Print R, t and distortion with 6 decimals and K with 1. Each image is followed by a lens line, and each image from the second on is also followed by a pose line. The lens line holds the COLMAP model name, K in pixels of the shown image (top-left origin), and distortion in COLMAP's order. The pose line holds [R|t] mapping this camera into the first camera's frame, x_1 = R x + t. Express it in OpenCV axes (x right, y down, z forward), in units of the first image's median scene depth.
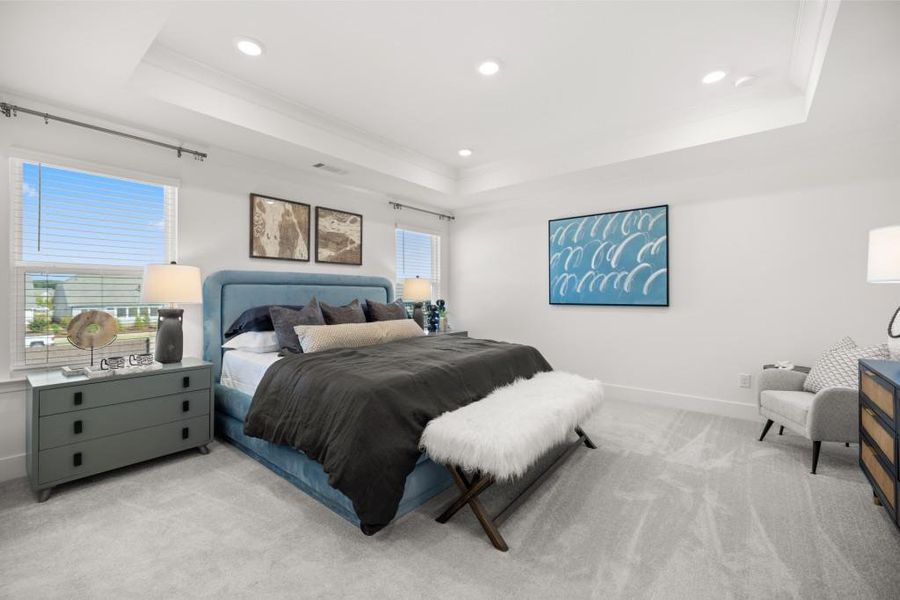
lens RADIAL K [[378.3, 0, 450.6], [0, 378.3, 291.2], [0, 0, 1]] dist [-0.000472, -0.000032]
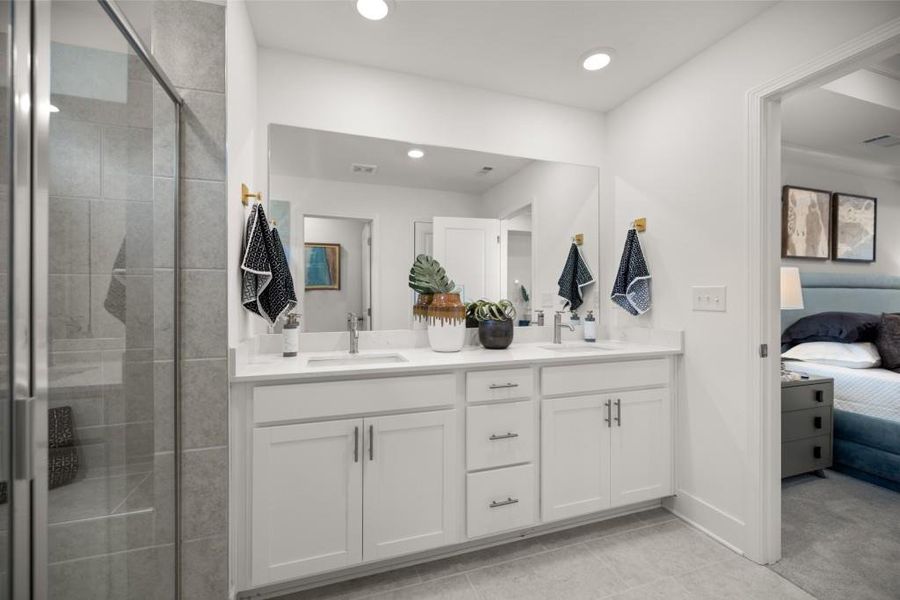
lens RADIAL K [[376.5, 0, 448.3], [0, 376.5, 298.9], [0, 0, 1]] dist [-0.000766, -0.000036]
pose [[0.843642, 0.001537, -0.536904, -0.661803], [0.004263, 0.999945, 0.009562, -0.003700], [0.536890, -0.010356, 0.843589, -0.160790]]
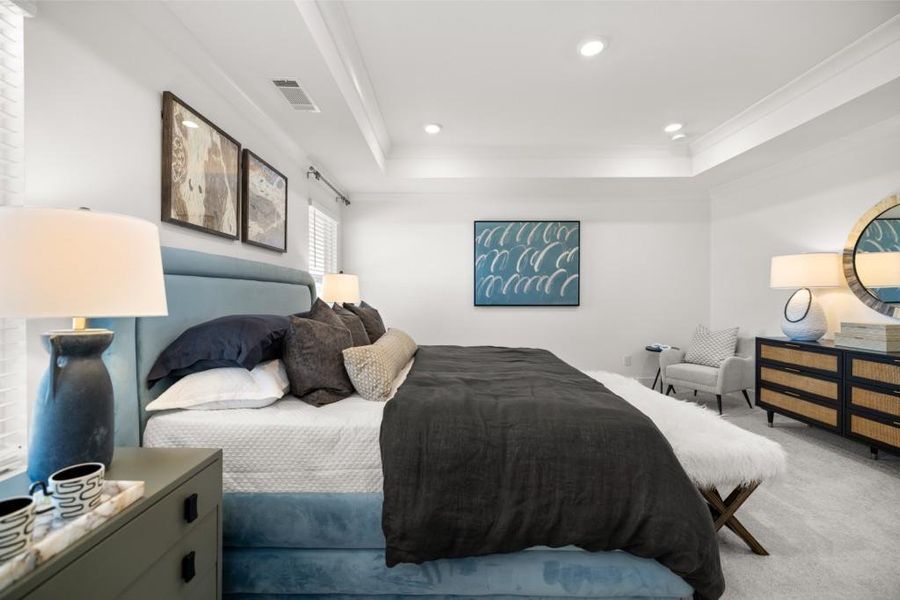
lens RADIAL K [[371.7, 0, 446.6], [0, 371.7, 299.0], [0, 0, 1]] dist [0.002345, 0.000134]
pose [[0.779213, -0.004469, 0.626744, -0.503543], [-0.006219, 0.999870, 0.014862, 0.003468], [-0.626729, -0.015478, 0.779084, 0.352769]]
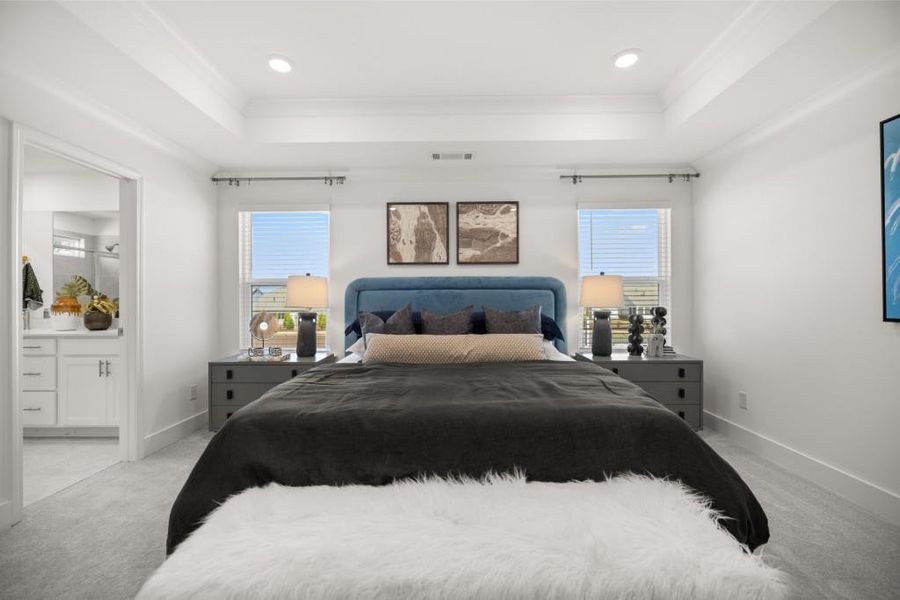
lens RADIAL K [[376.5, 0, 448.3], [0, 376.5, 298.9], [0, 0, 1]] dist [-0.000766, -0.000036]
pose [[0.618352, -0.004504, -0.785888, 0.358950], [0.010790, 0.999938, 0.002759, 0.004263], [0.785827, -0.010186, 0.618363, 0.448138]]
